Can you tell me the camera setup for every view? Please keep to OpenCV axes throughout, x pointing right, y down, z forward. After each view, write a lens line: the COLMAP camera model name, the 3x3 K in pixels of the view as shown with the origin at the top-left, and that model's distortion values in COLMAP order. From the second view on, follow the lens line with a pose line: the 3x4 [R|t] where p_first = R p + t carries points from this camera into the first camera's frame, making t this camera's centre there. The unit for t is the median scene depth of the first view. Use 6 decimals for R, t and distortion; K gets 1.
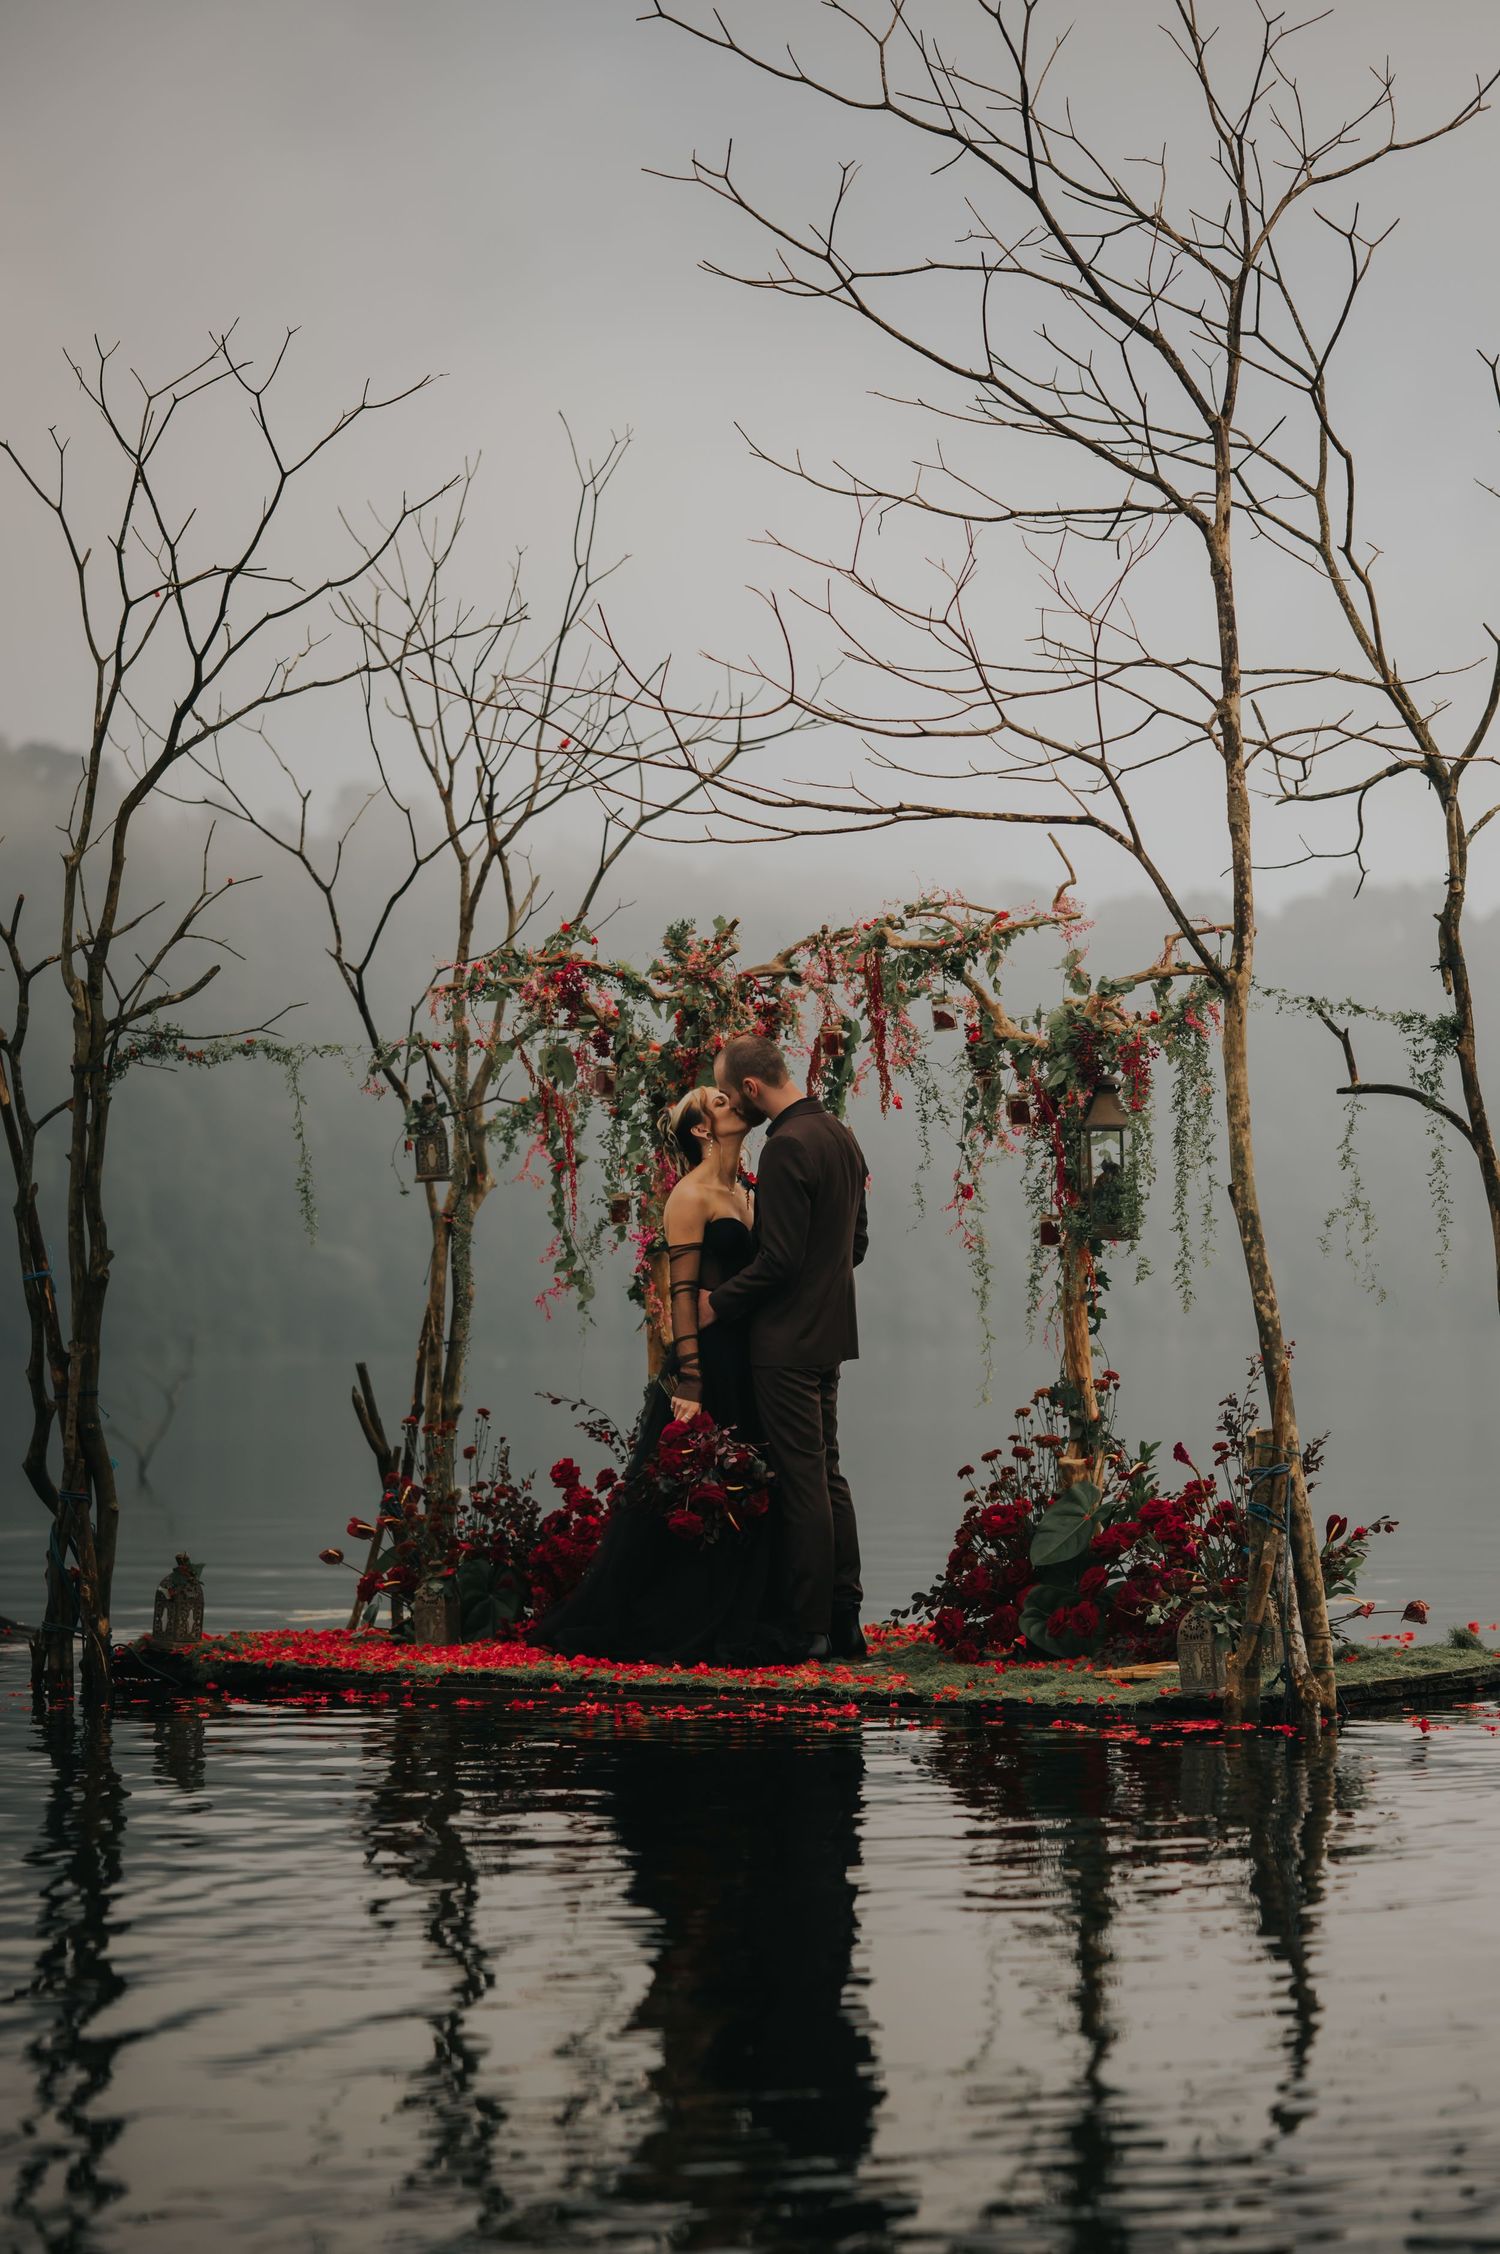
lens RADIAL K [[5317.5, 0, 750.0], [0, 5317.5, 1127.0], [0, 0, 1]] dist [-0.016265, 0.041922]
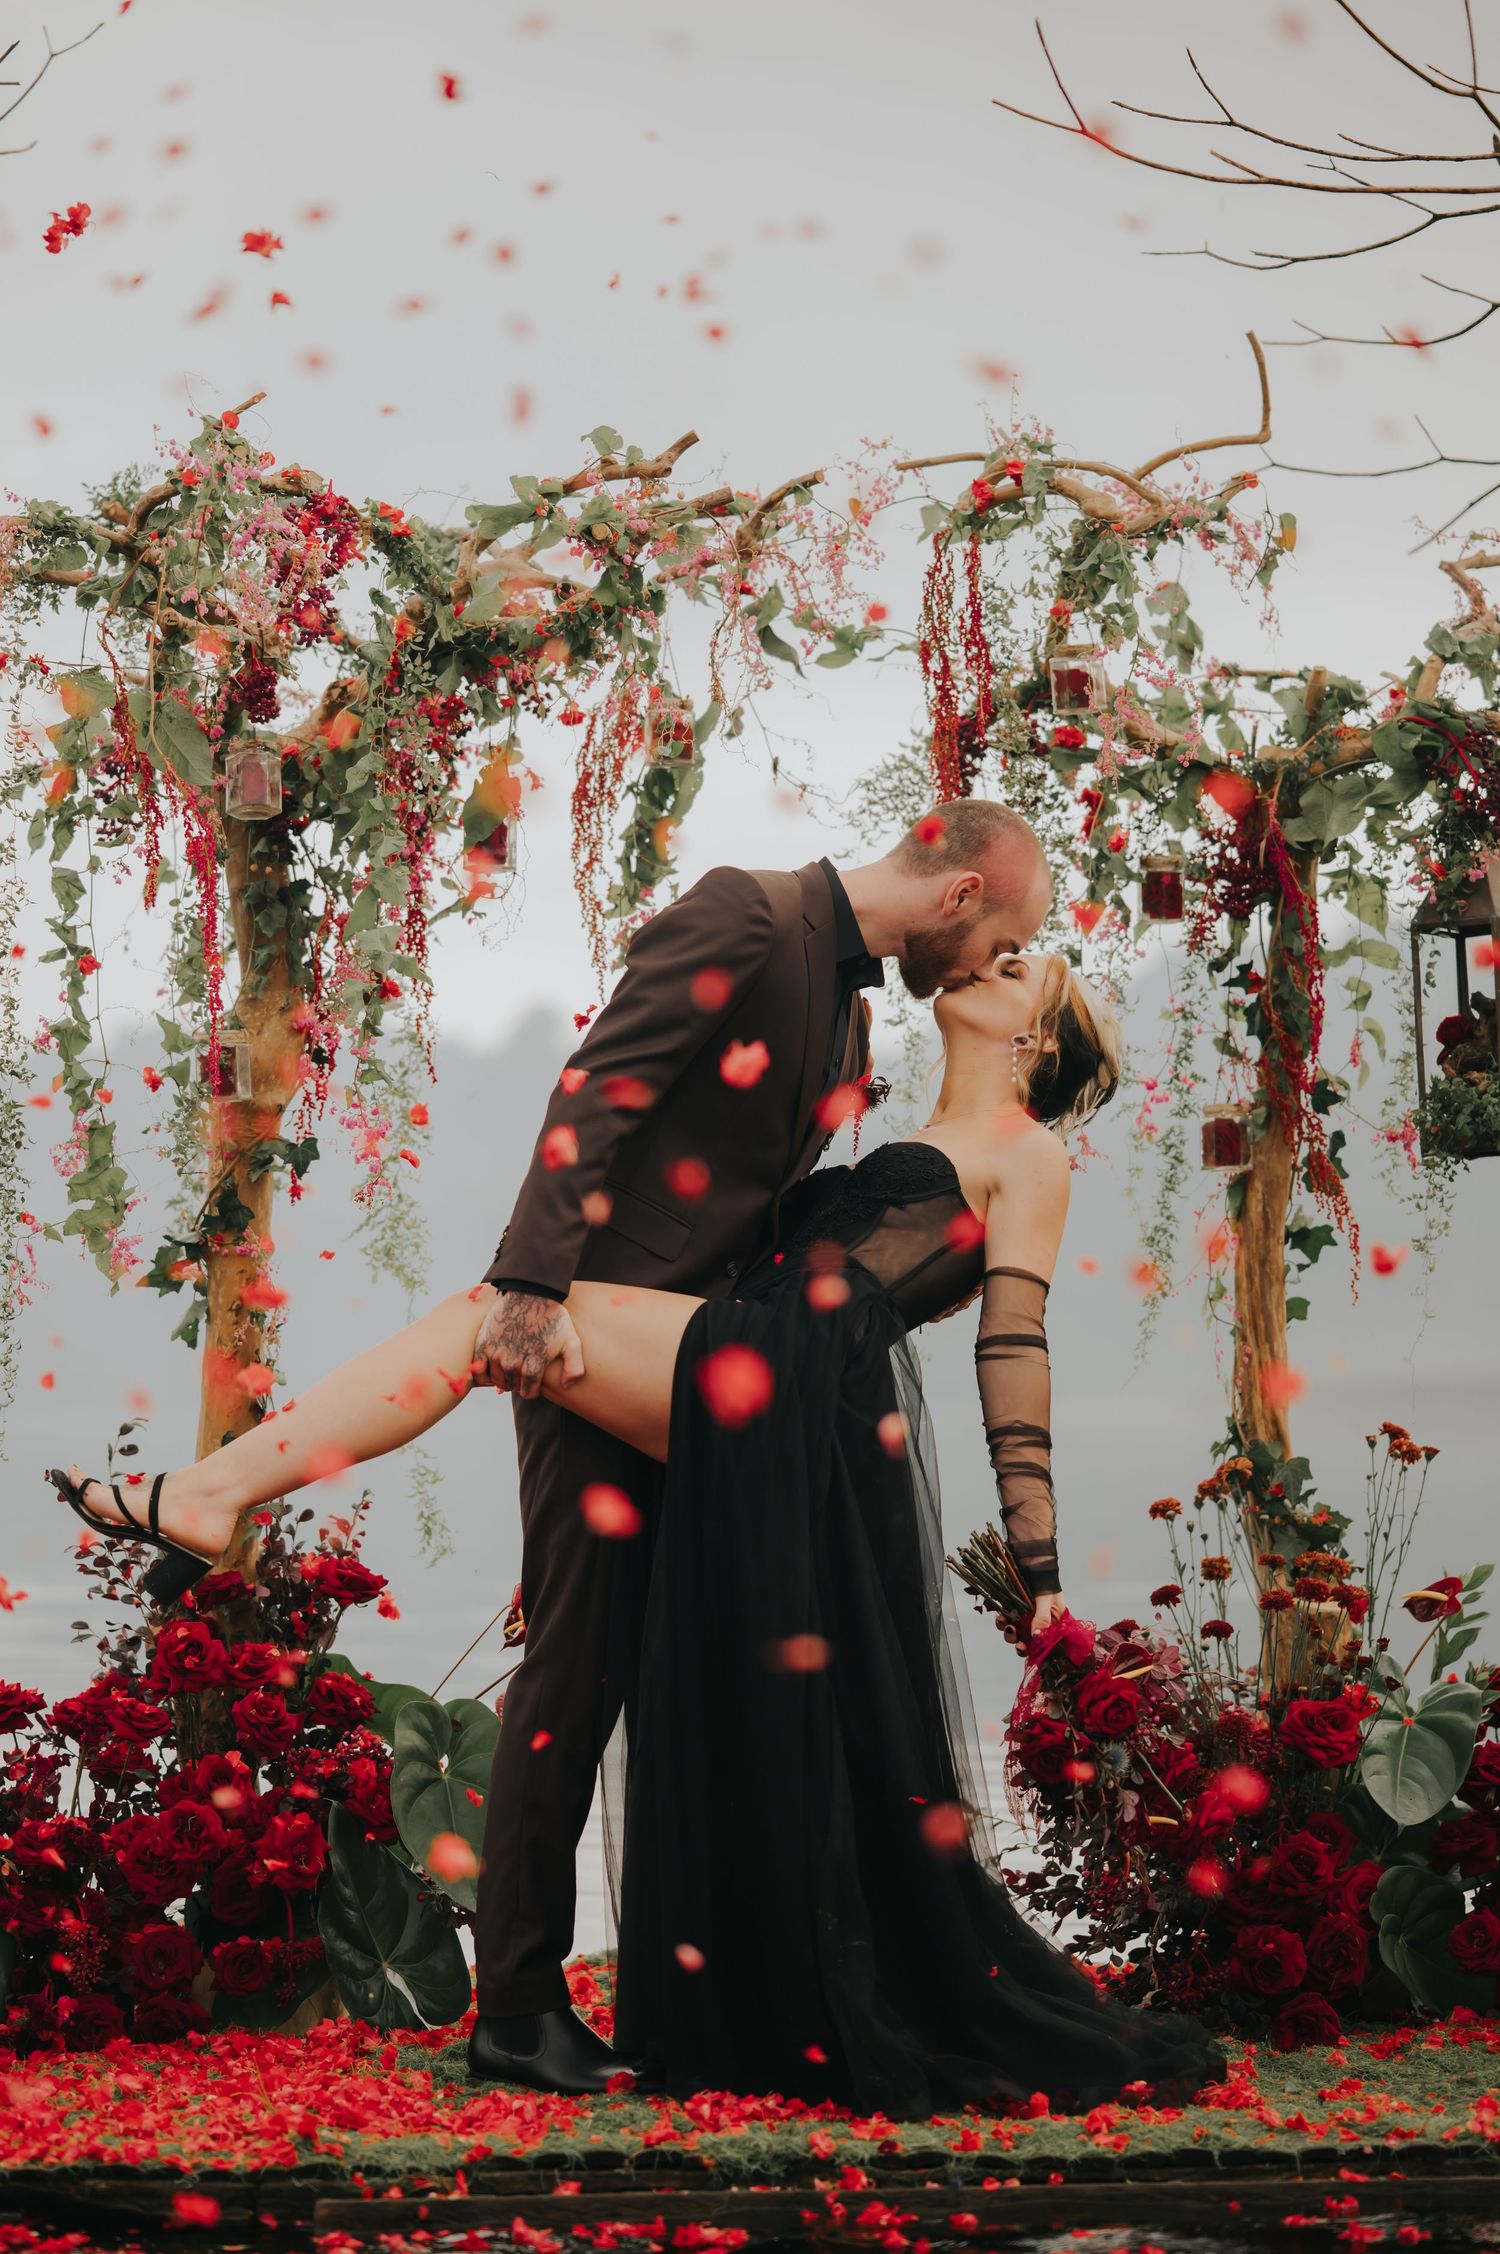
lens RADIAL K [[5317.5, 0, 750.0], [0, 5317.5, 1127.0], [0, 0, 1]] dist [-0.016265, 0.041922]
pose [[0.744604, 0.038503, 0.666396, -0.300562], [-0.026516, 0.999253, -0.028107, 0.033138], [-0.666980, 0.003258, 0.745068, 0.655694]]
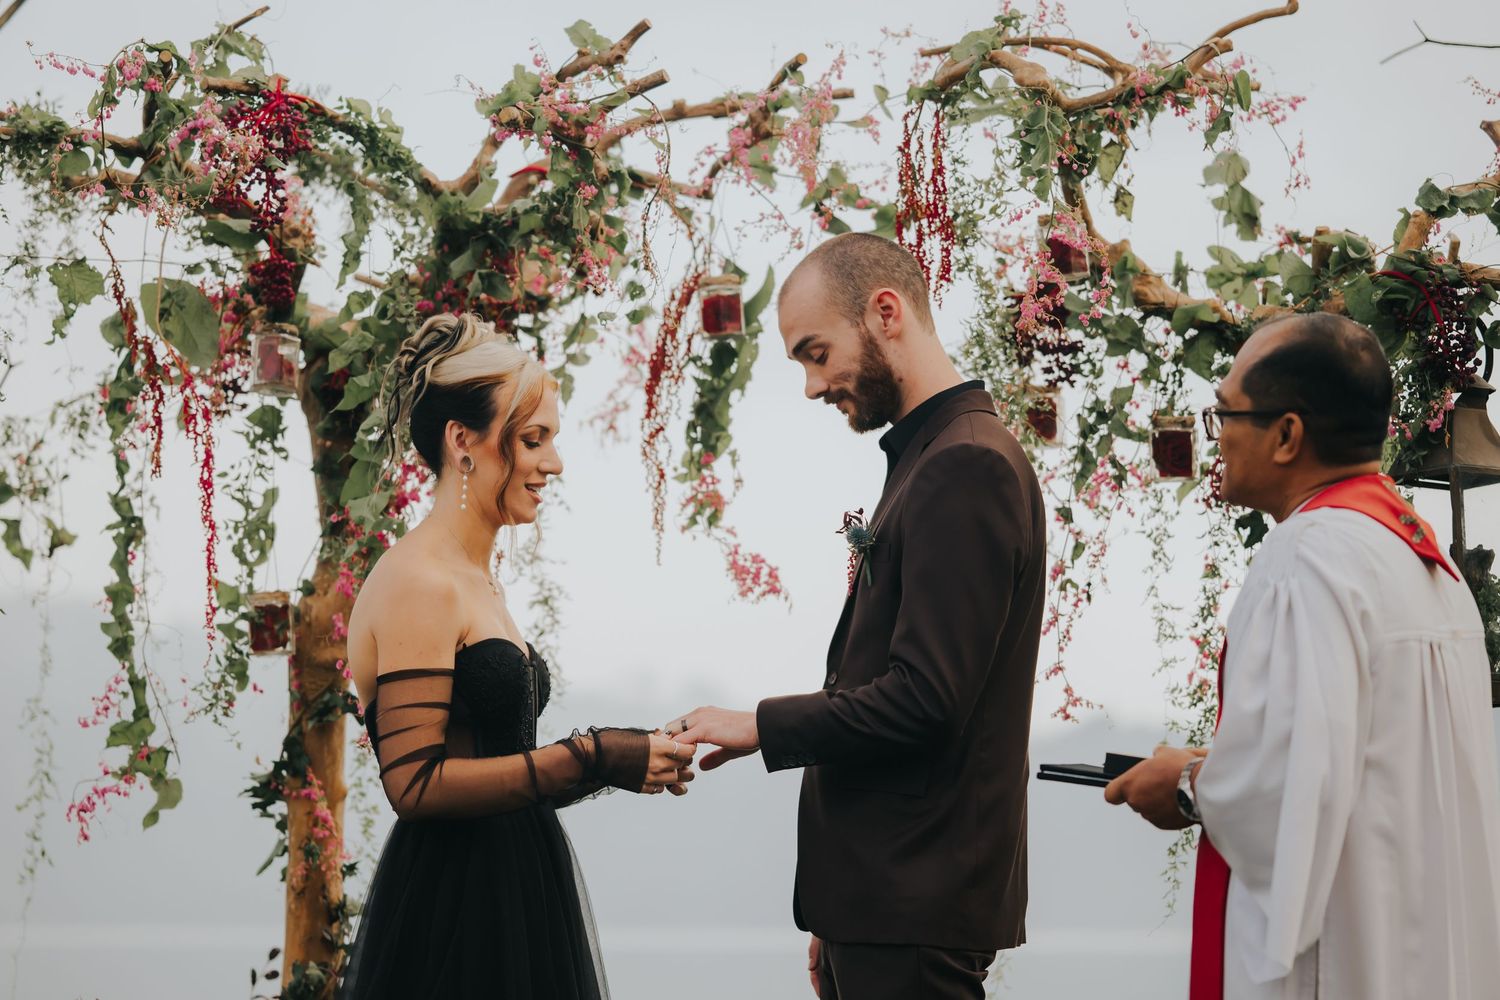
lens RADIAL K [[4164.0, 0, 678.5], [0, 4164.0, 498.7], [0, 0, 1]] dist [-0.086831, 0.334257]
pose [[0.922531, 0.061138, 0.381048, -0.141014], [-0.036309, 0.996742, -0.072017, 0.031235], [-0.384210, 0.052603, 0.921746, 0.651428]]
